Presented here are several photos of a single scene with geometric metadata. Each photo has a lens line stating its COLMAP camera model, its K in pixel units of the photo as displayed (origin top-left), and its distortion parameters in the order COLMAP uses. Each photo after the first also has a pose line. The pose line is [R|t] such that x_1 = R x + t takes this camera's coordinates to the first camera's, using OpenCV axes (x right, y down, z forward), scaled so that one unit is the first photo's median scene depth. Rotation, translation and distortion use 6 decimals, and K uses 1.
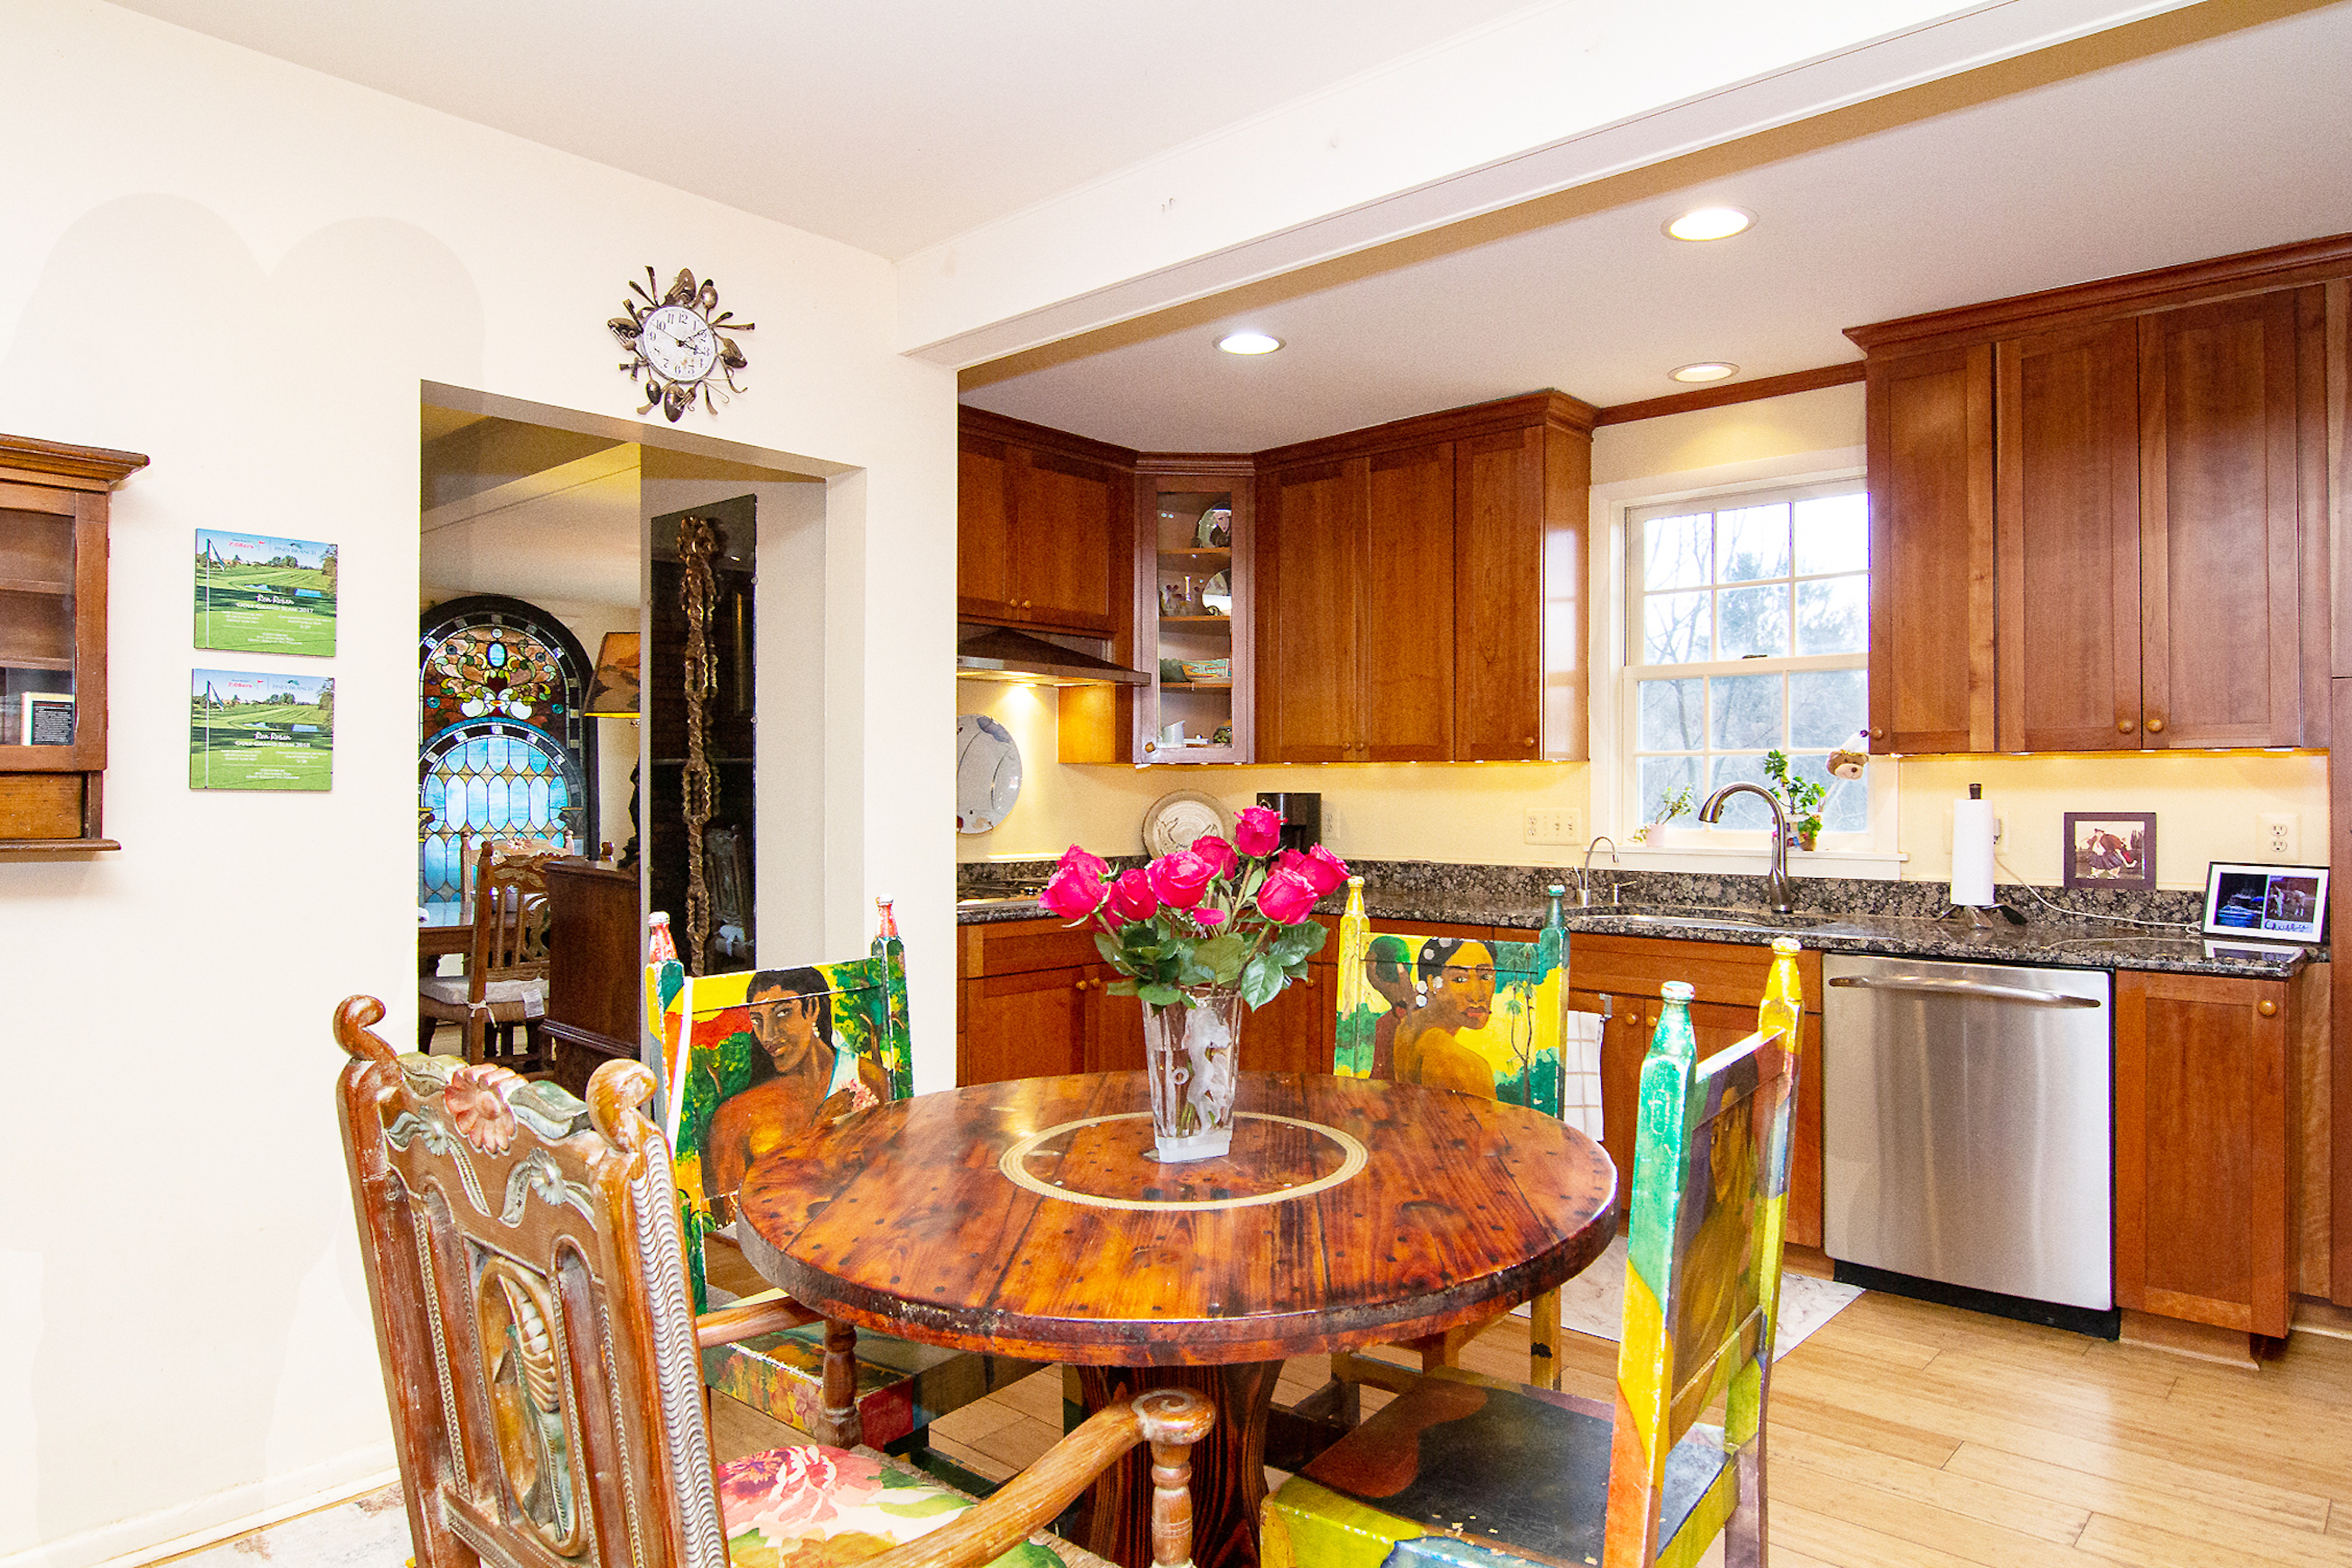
lens RADIAL K [[1415.9, 0, 1177.0], [0, 1415.9, 782.8], [0, 0, 1]] dist [-0.002162, -0.000757]
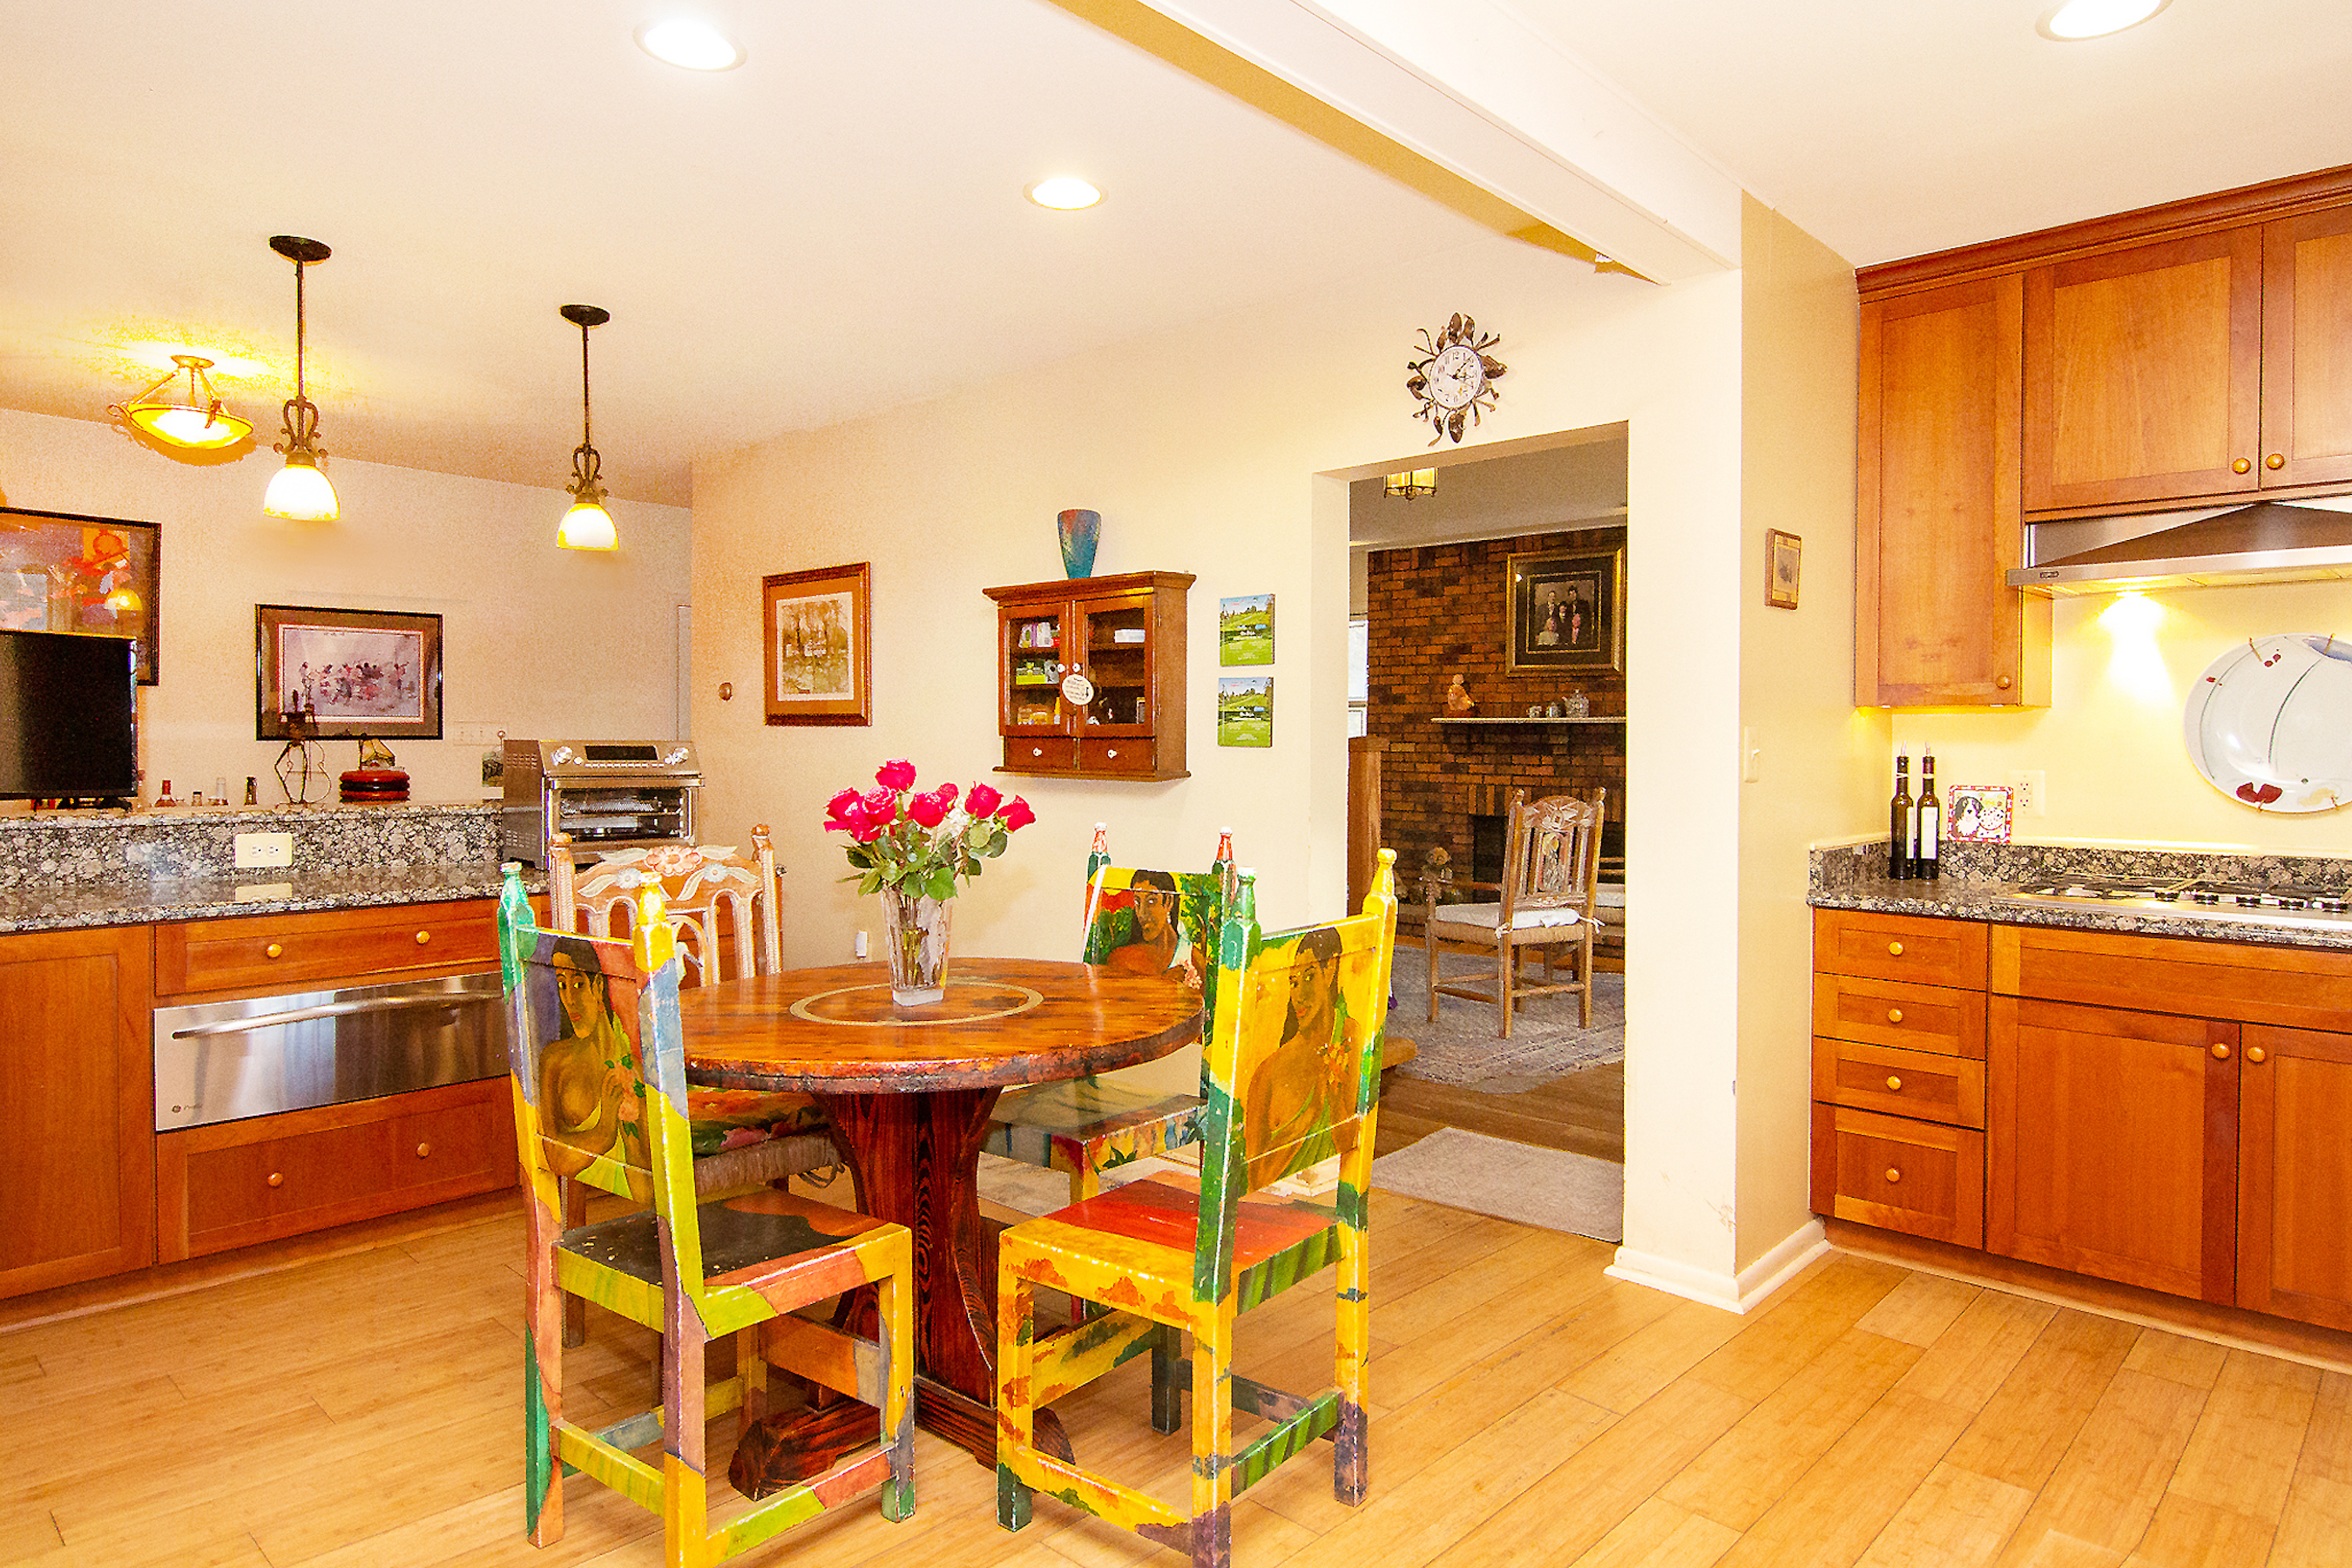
lens RADIAL K [[1415.9, 0, 1170.2], [0, 1415.9, 770.3], [0, 0, 1]] dist [-0.002162, -0.000757]
pose [[-0.041457, 0.017107, -0.998994, 1.068451], [0.001564, 0.999853, 0.017057, 0.004818], [0.999139, -0.000855, -0.041477, 0.992165]]
